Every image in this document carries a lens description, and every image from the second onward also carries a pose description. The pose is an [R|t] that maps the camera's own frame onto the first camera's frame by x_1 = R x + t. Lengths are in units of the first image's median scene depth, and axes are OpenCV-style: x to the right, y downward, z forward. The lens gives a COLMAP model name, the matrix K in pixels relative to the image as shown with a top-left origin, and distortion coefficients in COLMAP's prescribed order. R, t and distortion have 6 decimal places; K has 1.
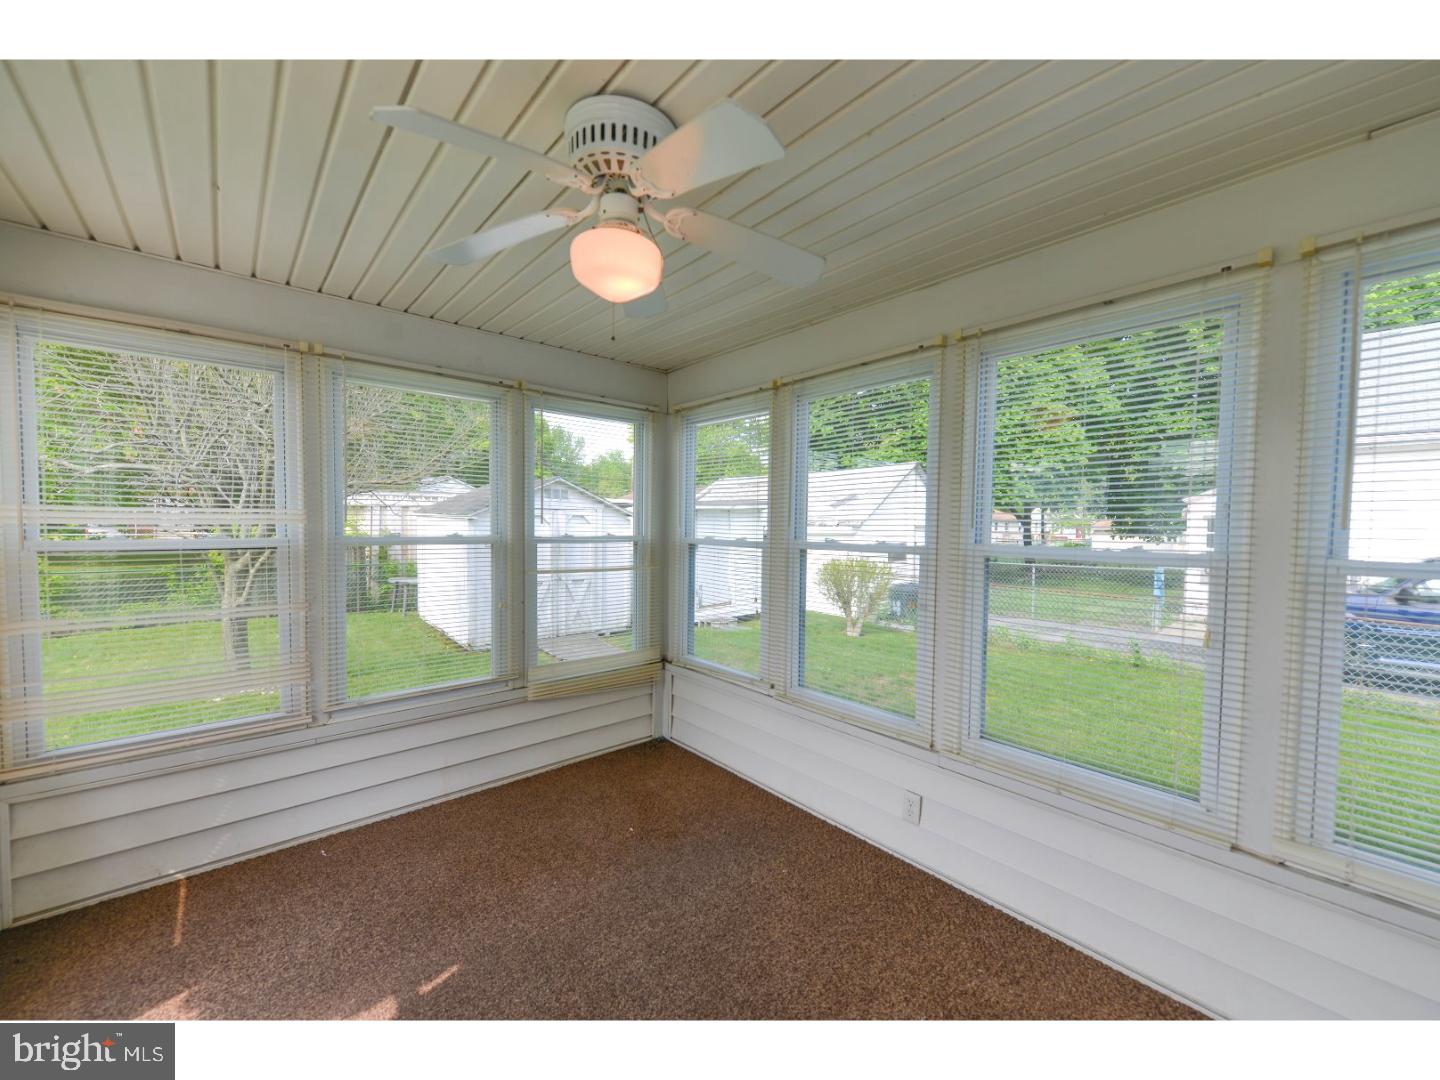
lens RADIAL K [[566.3, 0, 720.0], [0, 566.3, 540.0], [0, 0, 1]] dist [-0.000666, -0.000027]
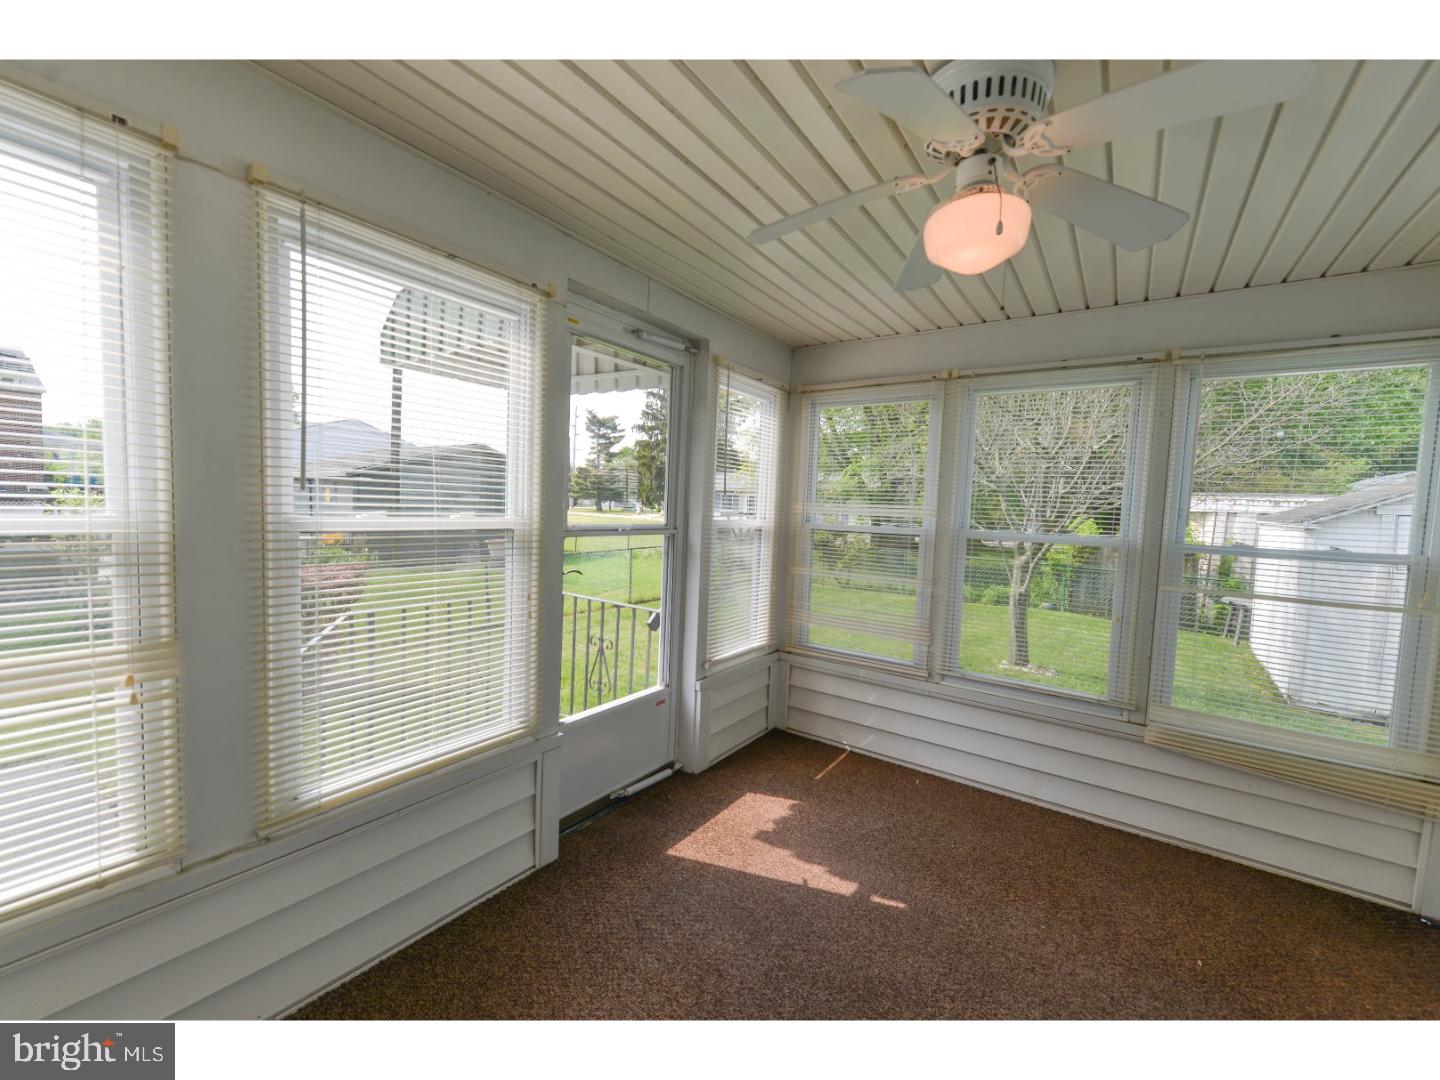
lens RADIAL K [[581.6, 0, 720.0], [0, 581.6, 540.0], [0, 0, 1]] dist [0.008673, -0.000112]
pose [[0.238526, 0.055338, -0.969558, 0.359053], [-0.069658, 0.996778, 0.039755, 0.001871], [0.968635, 0.058055, 0.241612, 0.210518]]
